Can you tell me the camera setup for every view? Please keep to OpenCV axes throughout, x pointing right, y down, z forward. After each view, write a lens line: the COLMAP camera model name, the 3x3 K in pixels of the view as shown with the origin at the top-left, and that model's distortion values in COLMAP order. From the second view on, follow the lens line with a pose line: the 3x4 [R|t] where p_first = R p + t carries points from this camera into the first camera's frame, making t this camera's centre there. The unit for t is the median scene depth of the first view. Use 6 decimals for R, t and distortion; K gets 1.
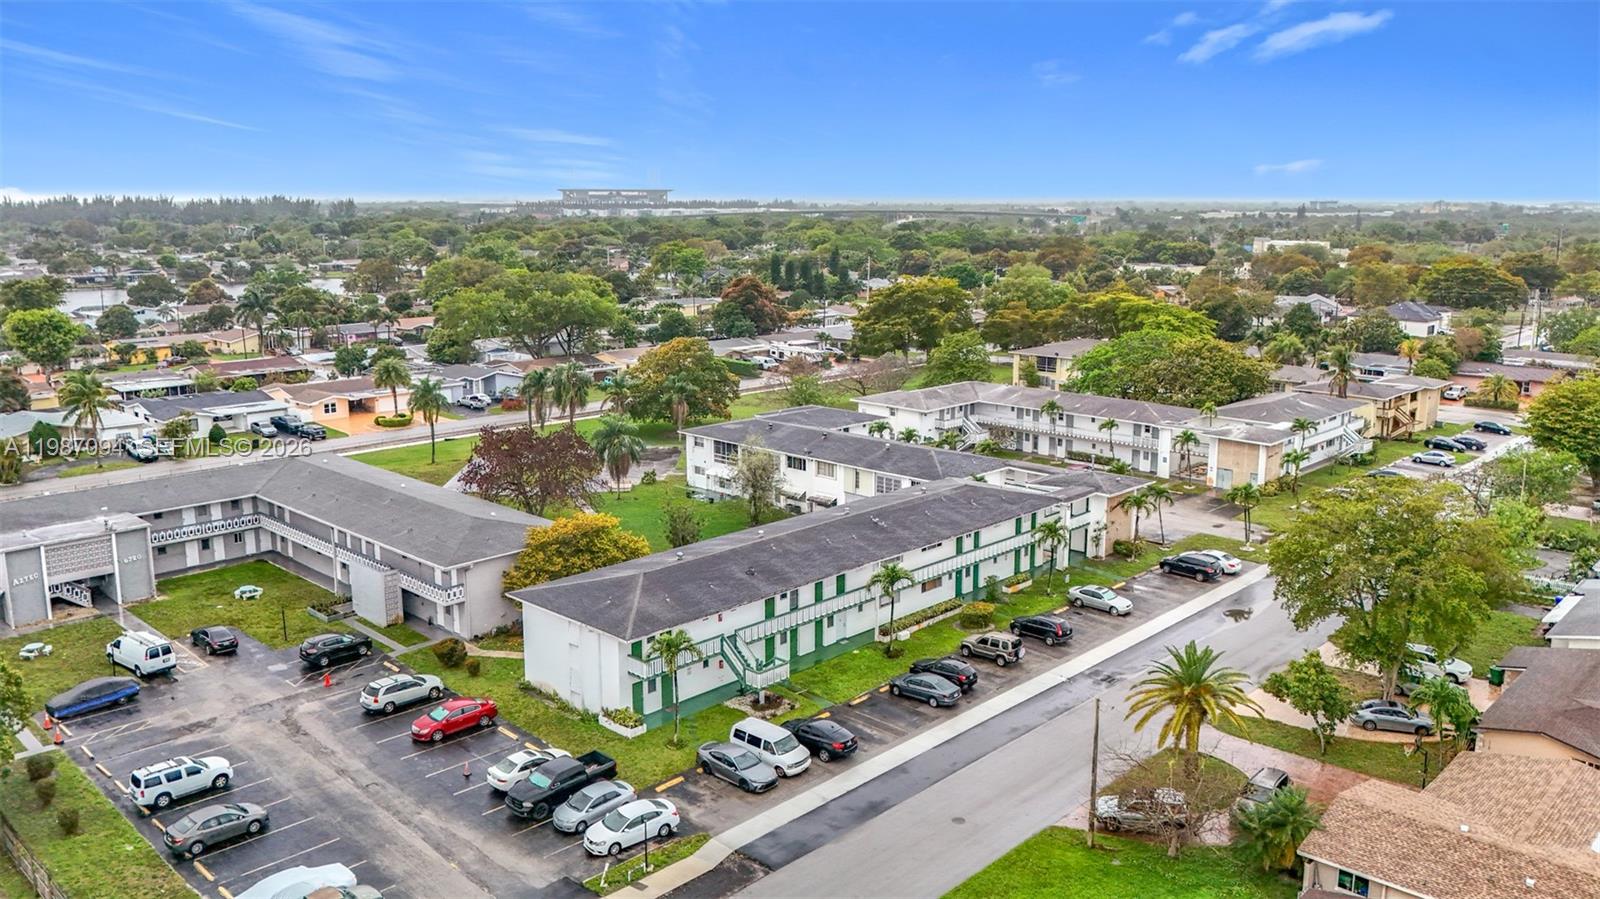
lens RADIAL K [[1204.2, 0, 781.0], [0, 1204.2, 450.6], [0, 0, 1]] dist [-0.009892, -0.003297]
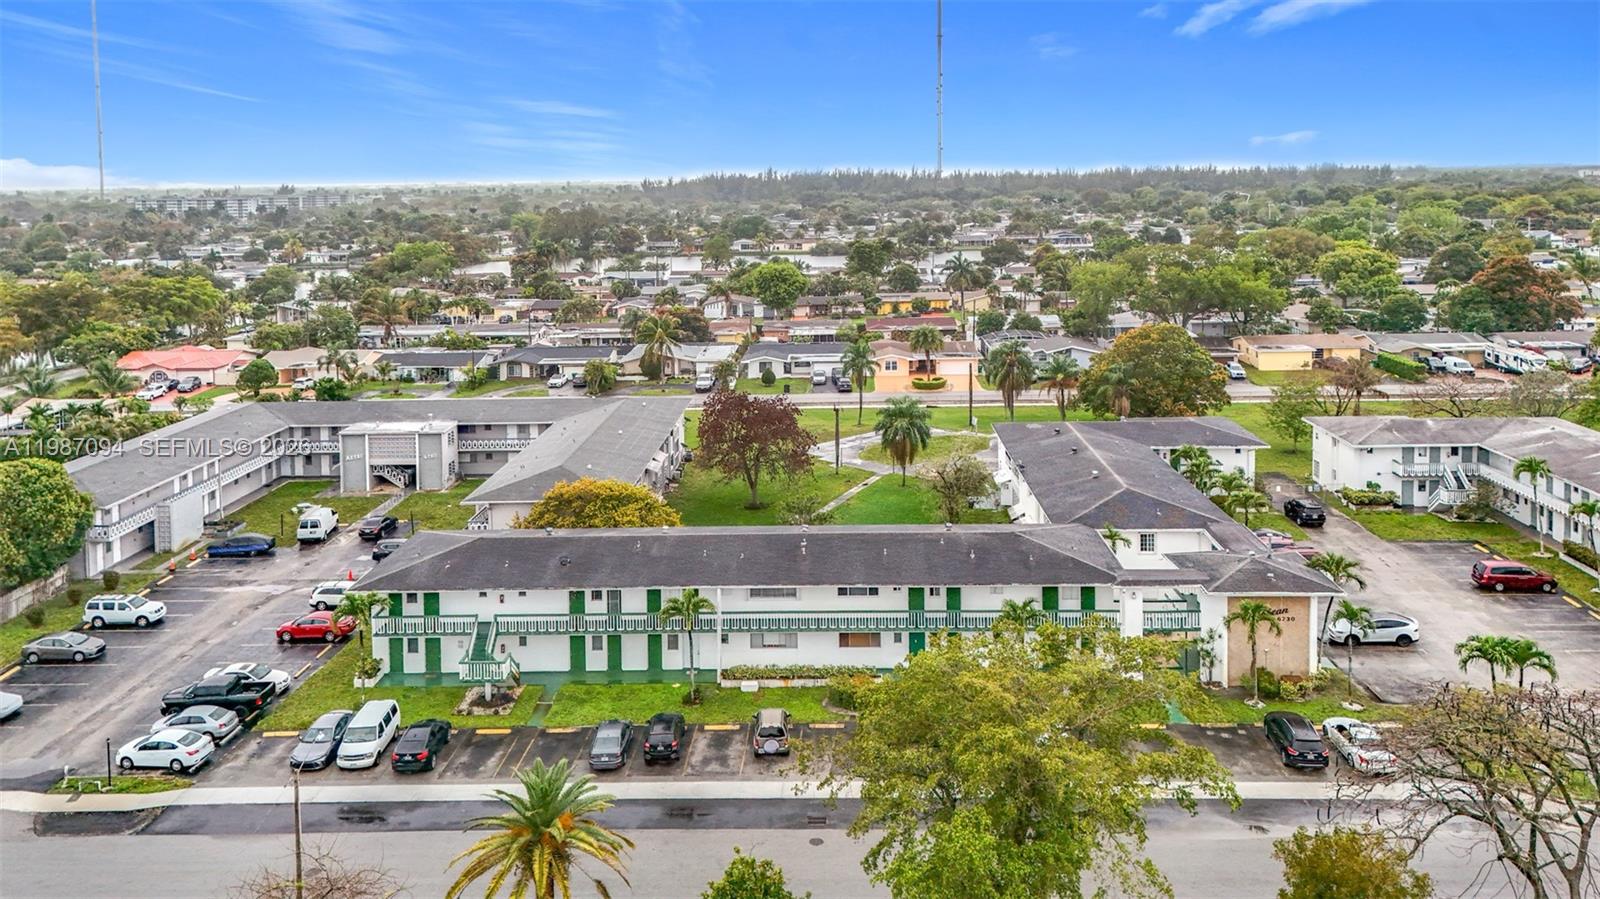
lens RADIAL K [[1229.6, 0, 792.8], [0, 1229.6, 407.2], [0, 0, 1]] dist [0.068196, -0.002132]
pose [[0.671196, 0.120623, -0.731400, 0.578214], [-0.132027, 0.990349, 0.042169, -0.056882], [0.729427, 0.068261, 0.680644, 0.370547]]
